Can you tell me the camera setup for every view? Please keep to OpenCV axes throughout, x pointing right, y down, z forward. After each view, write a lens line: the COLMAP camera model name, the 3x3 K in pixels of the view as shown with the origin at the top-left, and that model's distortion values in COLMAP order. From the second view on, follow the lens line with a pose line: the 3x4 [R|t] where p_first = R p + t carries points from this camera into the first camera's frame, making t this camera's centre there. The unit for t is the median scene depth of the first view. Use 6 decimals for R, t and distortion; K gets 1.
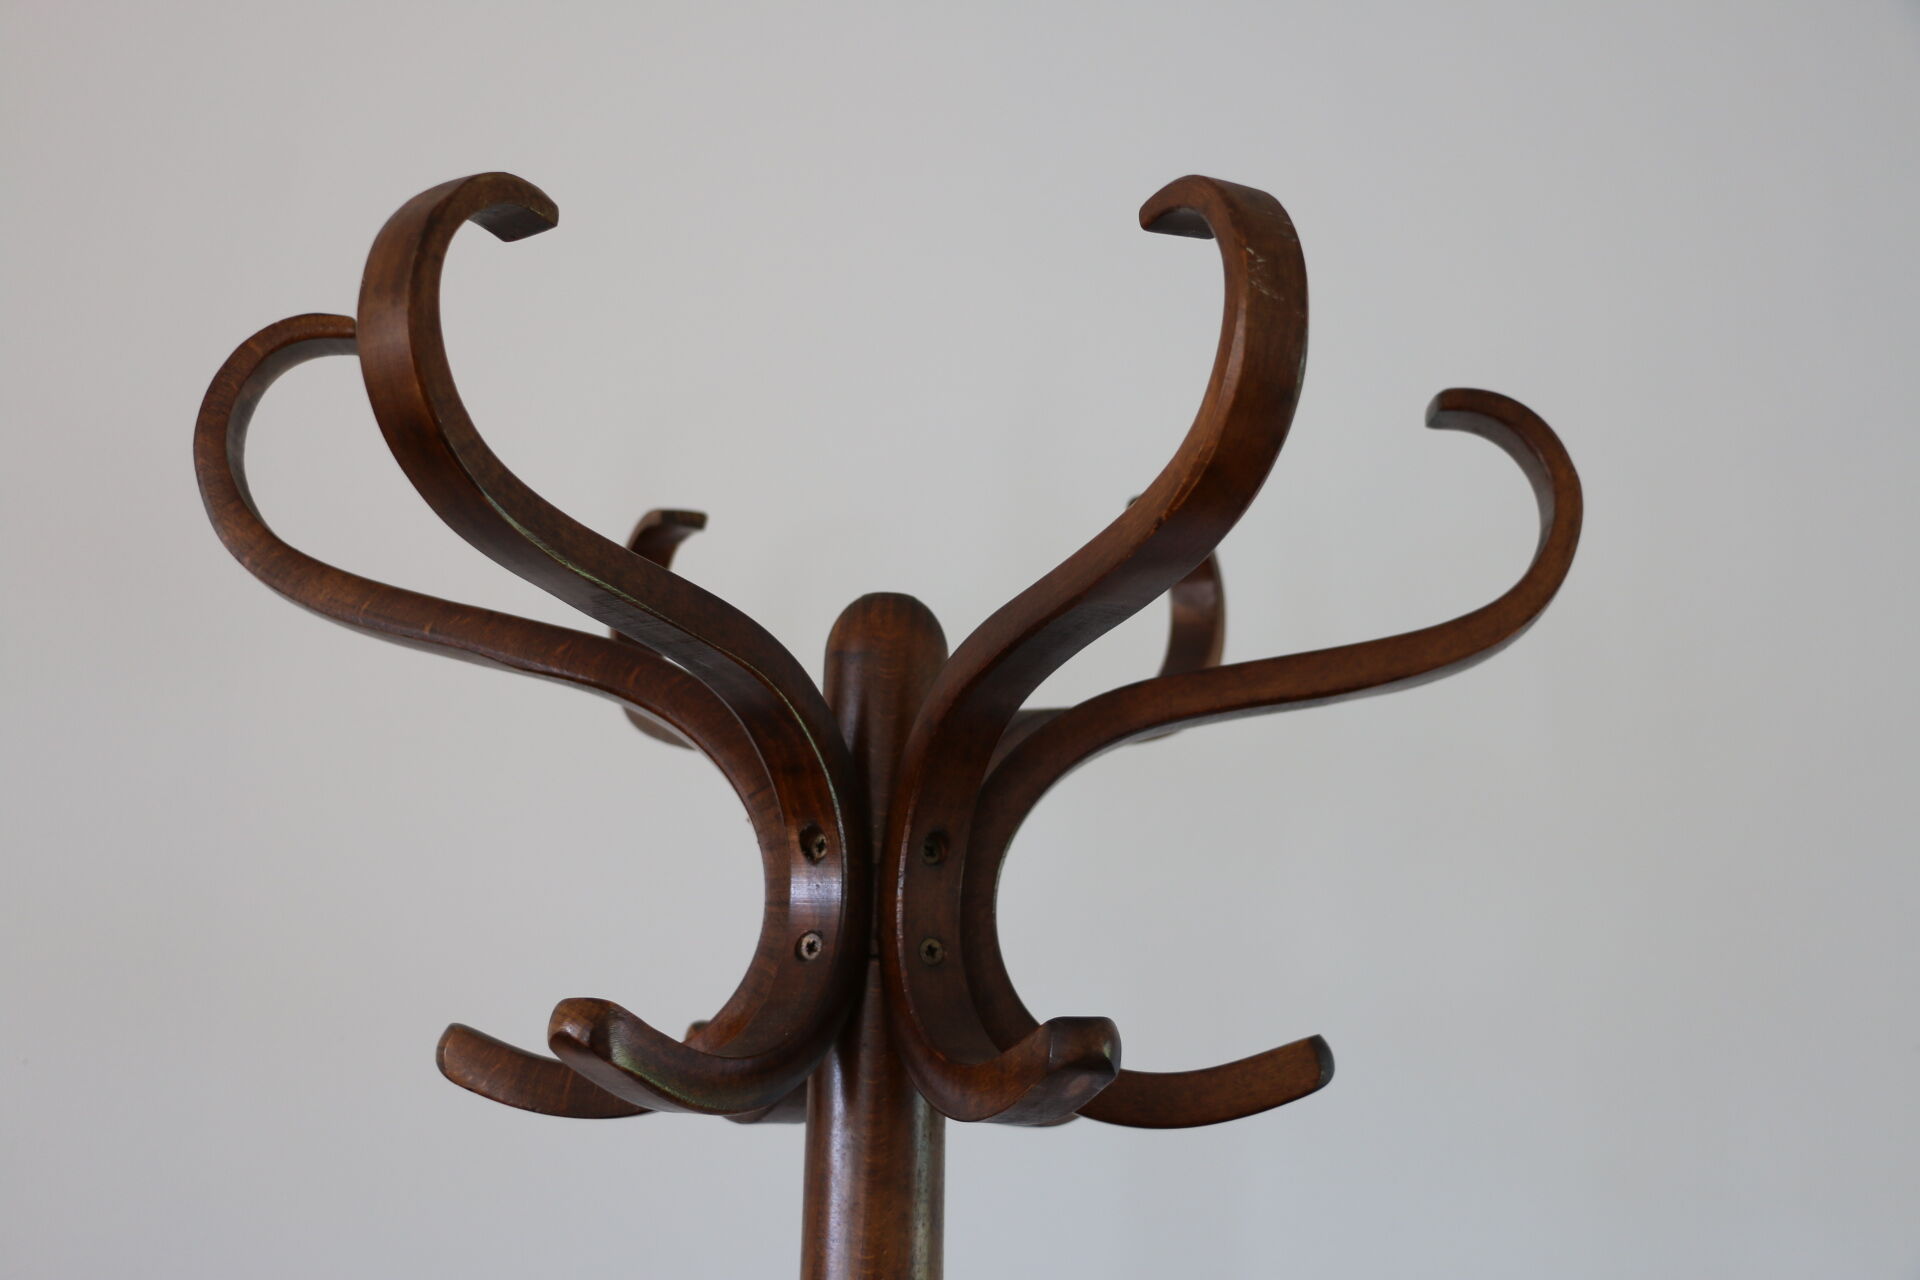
lens RADIAL K [[2579.8, 0, 960.0], [0, 2579.8, 640.0], [0, 0, 1]] dist [0.023120, 0.003817]
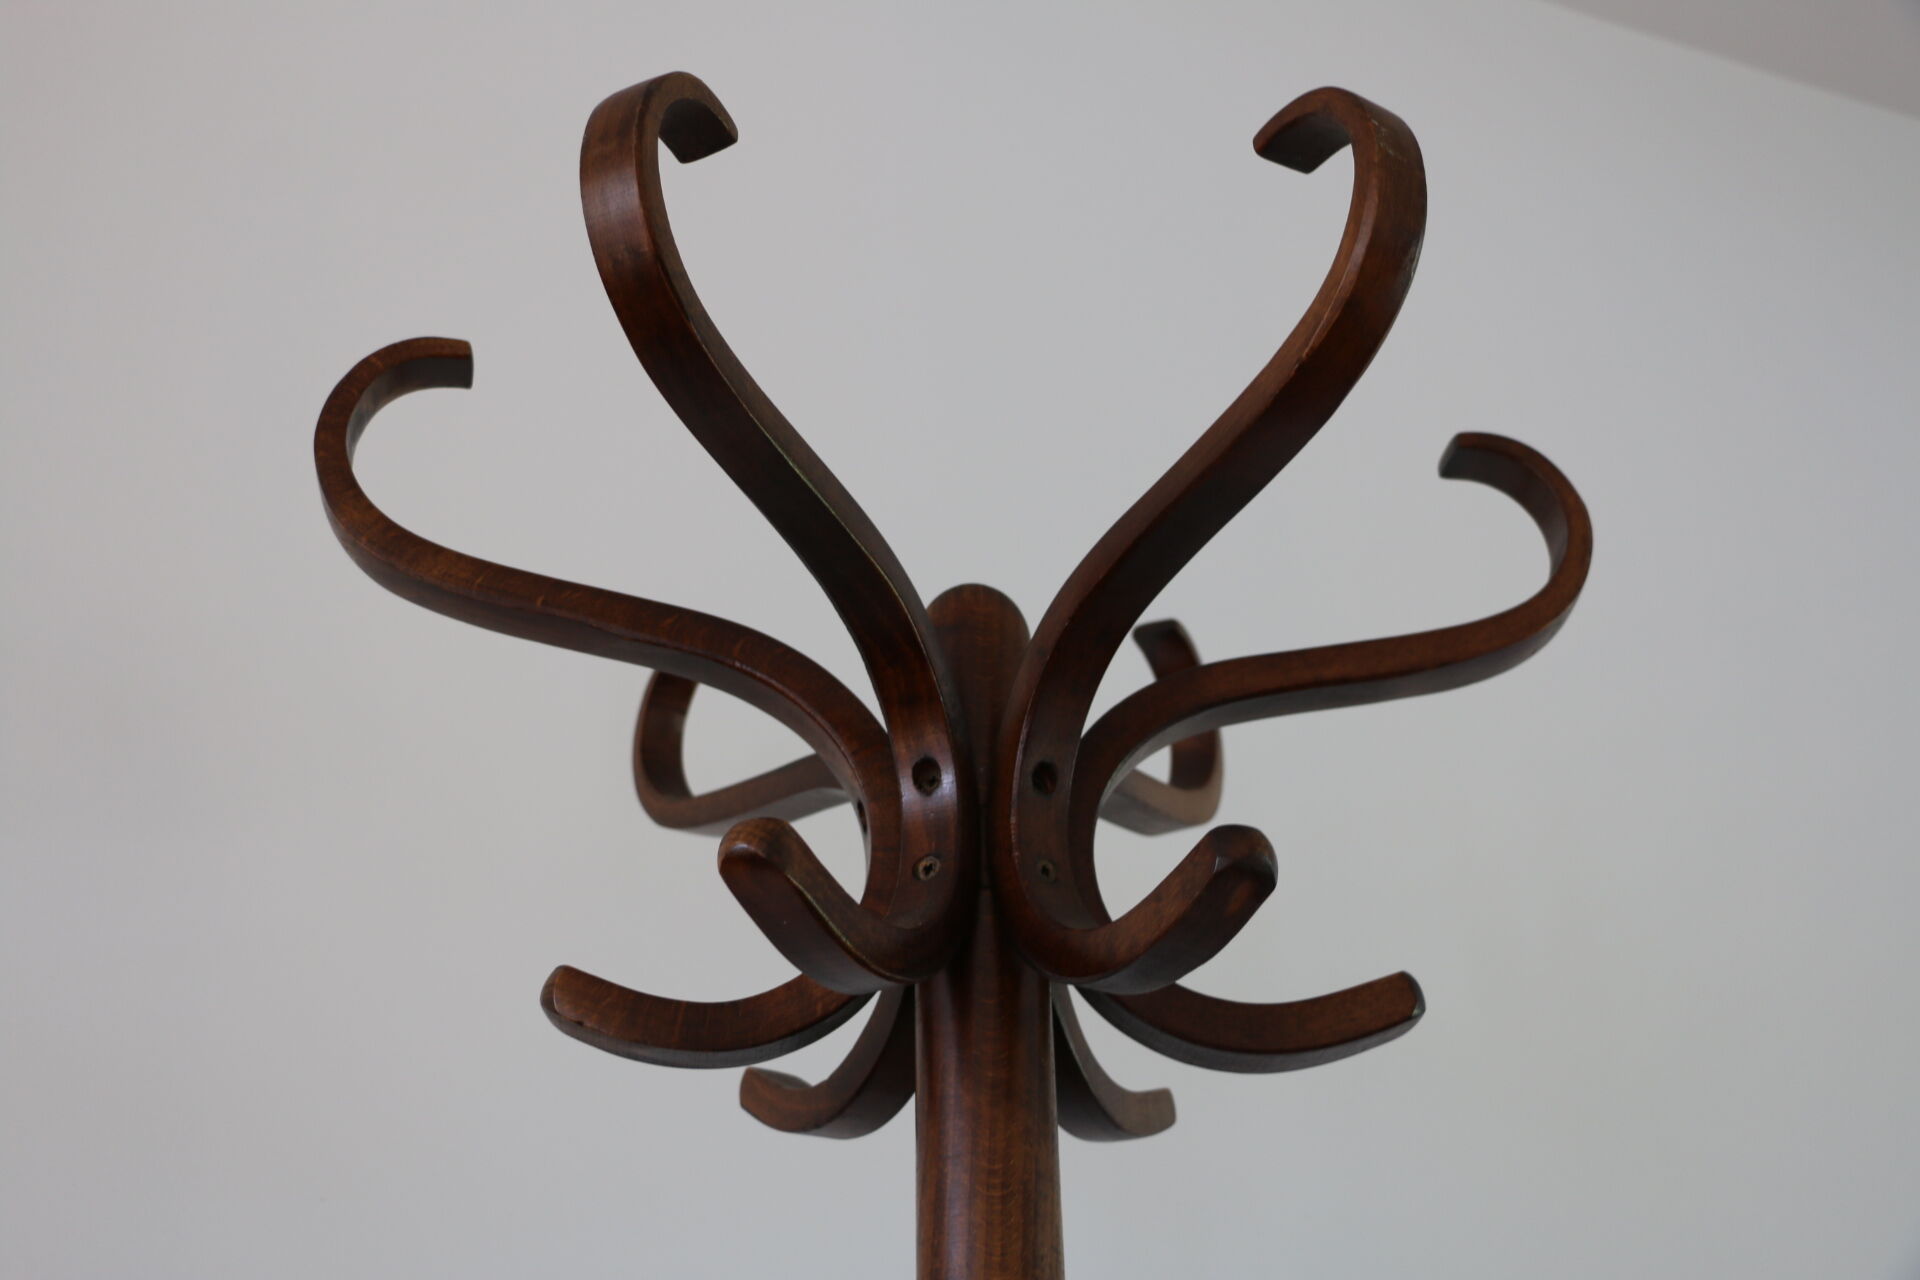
lens RADIAL K [[2579.8, 0, 960.0], [0, 2579.8, 640.0], [0, 0, 1]] dist [0.023120, 0.003817]
pose [[0.991196, 0.021477, 0.130652, -0.179132], [0.021852, 0.946690, -0.321403, 0.358610], [-0.130590, 0.321429, 0.937886, 0.008203]]
